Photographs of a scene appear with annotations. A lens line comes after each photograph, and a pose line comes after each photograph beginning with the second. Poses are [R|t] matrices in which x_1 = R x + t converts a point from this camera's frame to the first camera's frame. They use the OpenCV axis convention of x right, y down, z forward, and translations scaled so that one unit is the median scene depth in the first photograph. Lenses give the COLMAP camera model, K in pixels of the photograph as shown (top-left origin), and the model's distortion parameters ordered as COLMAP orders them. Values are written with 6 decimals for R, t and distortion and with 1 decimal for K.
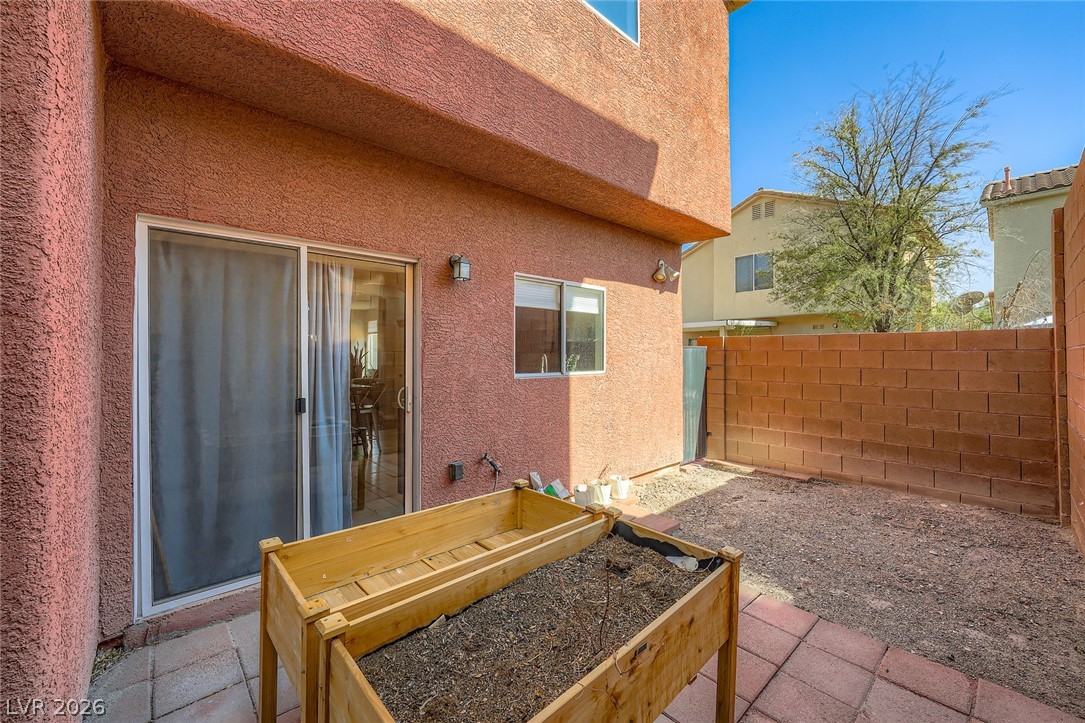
lens RADIAL K [[431.5, 0, 545.2], [0, 431.5, 354.3], [0, 0, 1]] dist [-0.017139, 0.003449]
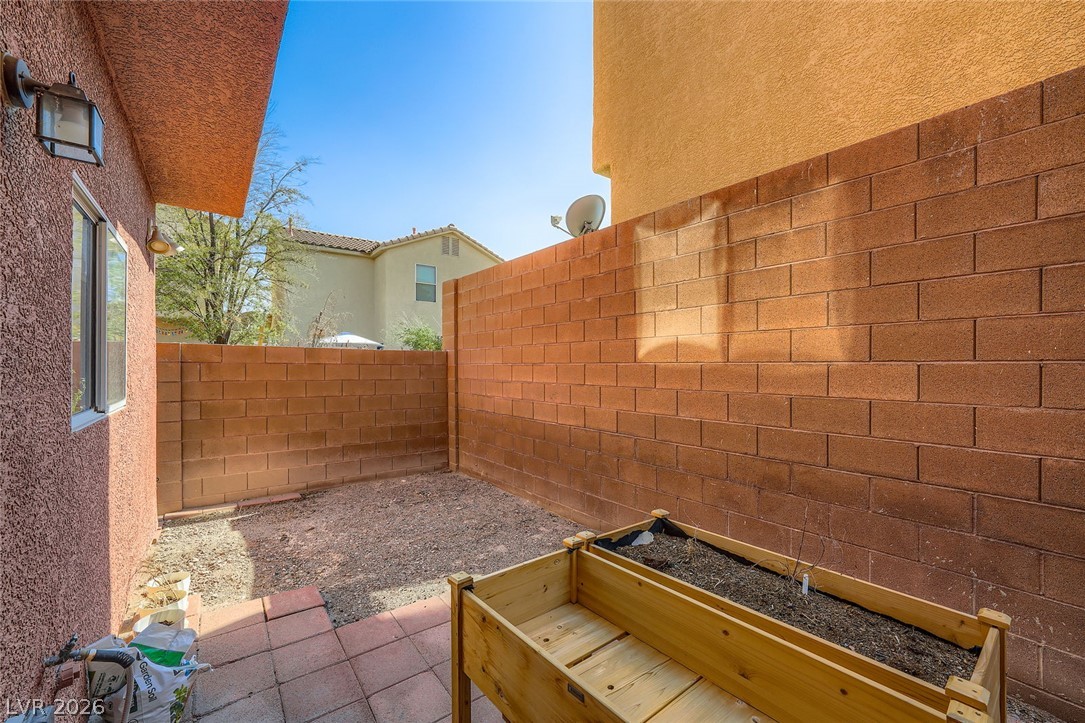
lens RADIAL K [[431.5, 0, 536.4], [0, 431.5, 368.2], [0, 0, 1]] dist [-0.017139, 0.003449]
pose [[0.086658, -0.003962, 0.996230, -0.349222], [-0.008030, 0.999957, 0.004675, -0.007939], [-0.996206, -0.008405, 0.086622, 0.438601]]
